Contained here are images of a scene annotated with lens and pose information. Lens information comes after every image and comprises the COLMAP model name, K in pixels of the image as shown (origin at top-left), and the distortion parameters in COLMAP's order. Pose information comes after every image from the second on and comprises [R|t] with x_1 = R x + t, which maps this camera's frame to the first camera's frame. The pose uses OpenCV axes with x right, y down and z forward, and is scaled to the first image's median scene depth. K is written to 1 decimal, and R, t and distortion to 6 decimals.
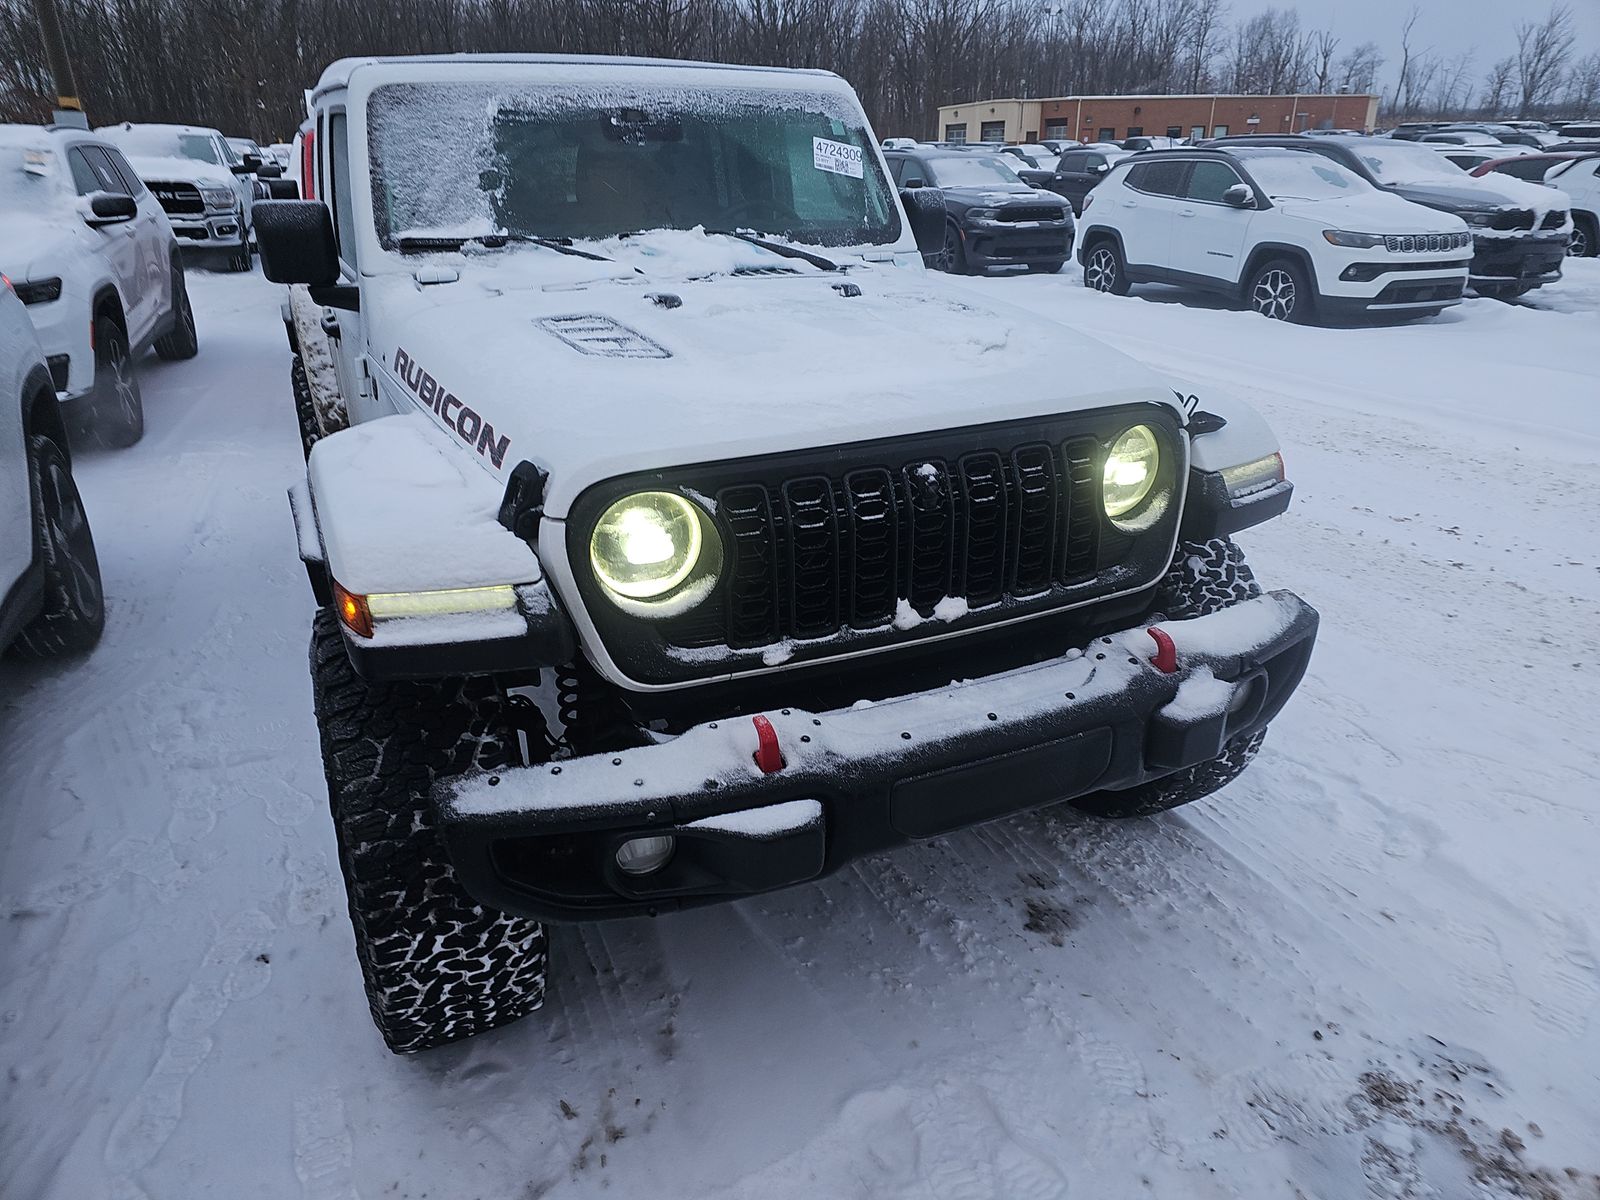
lens RADIAL K [[1053.0, 0, 804.0], [0, 1053.0, 597.5], [0, 0, 1]] dist [0.062109, -0.054717]
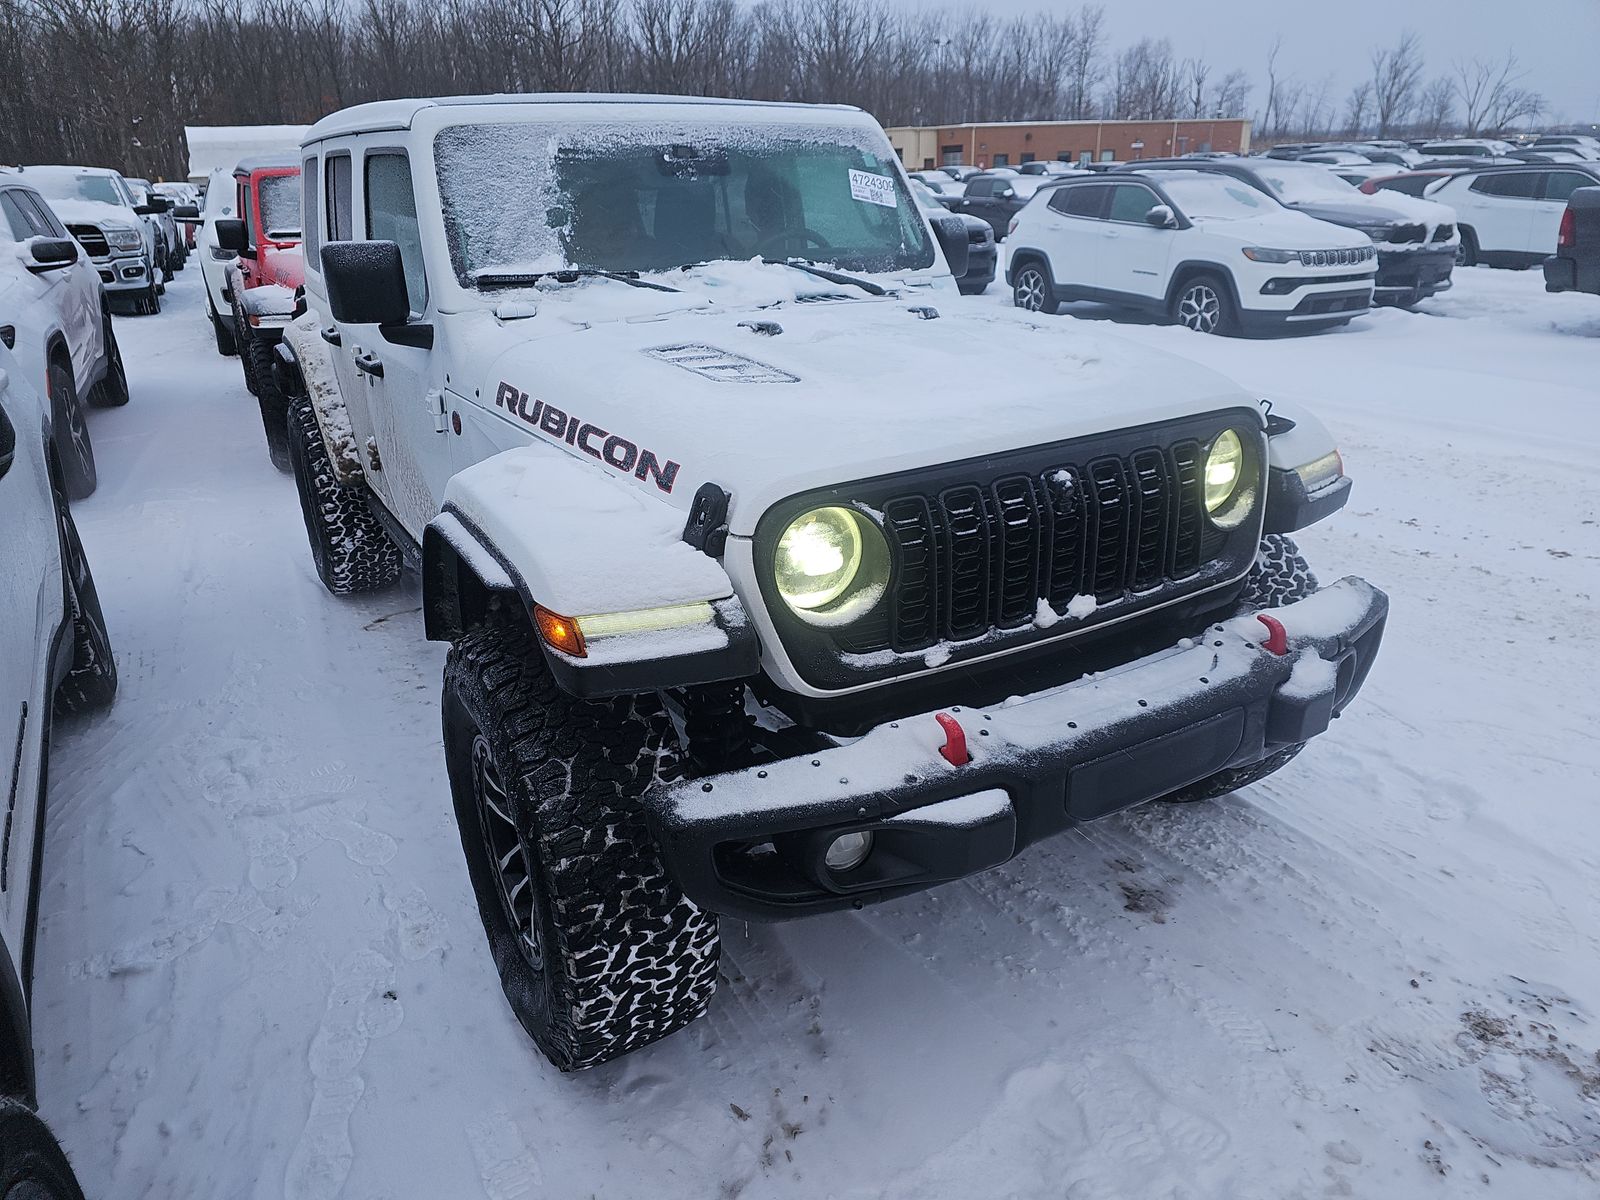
lens RADIAL K [[1057.1, 0, 808.9], [0, 1057.1, 601.1], [0, 0, 1]] dist [0.057710, -0.054867]
pose [[0.995091, -0.050515, 0.085097, -0.178939], [0.052259, 0.998464, -0.018389, 0.008779], [-0.084037, 0.022746, 0.996203, -0.035501]]
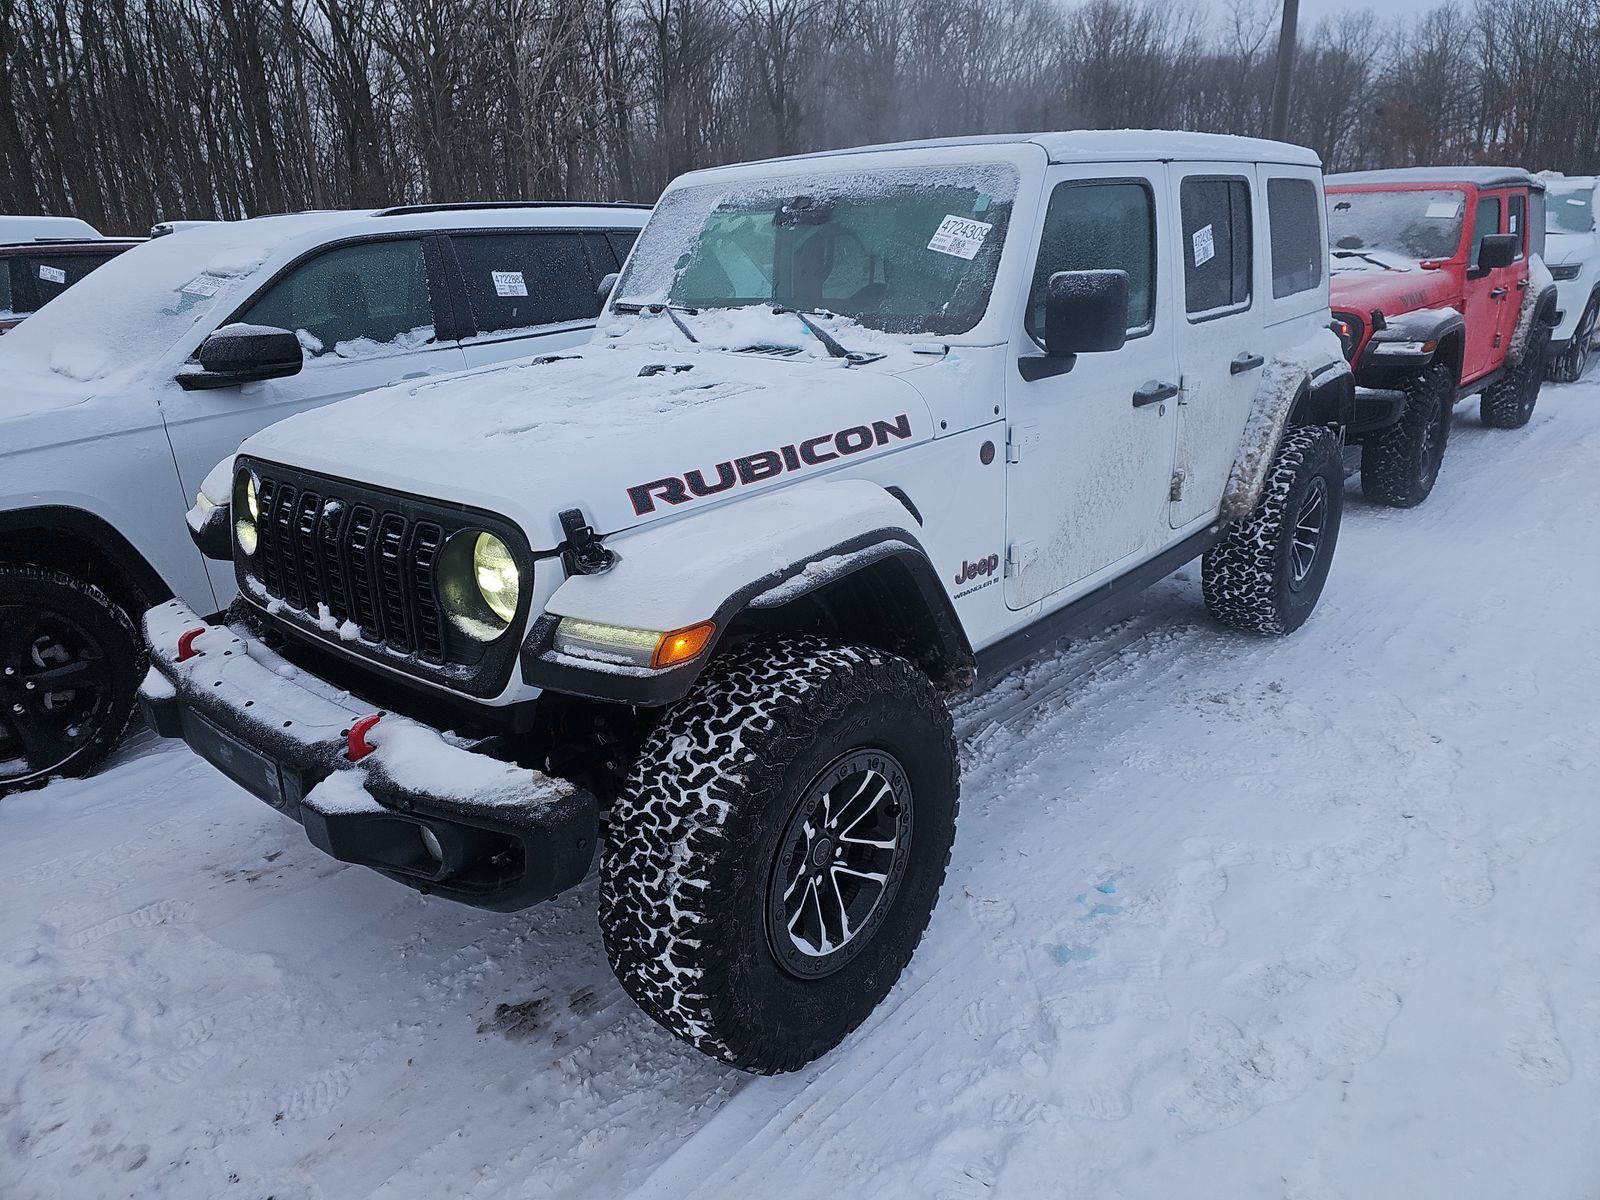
lens RADIAL K [[1053.0, 0, 804.0], [0, 1053.0, 597.5], [0, 0, 1]] dist [0.062109, -0.054717]
pose [[0.413550, 0.288221, -0.863658, 1.071808], [-0.322632, 0.933411, 0.157011, -0.293324], [0.851402, 0.213712, 0.479001, 0.675538]]
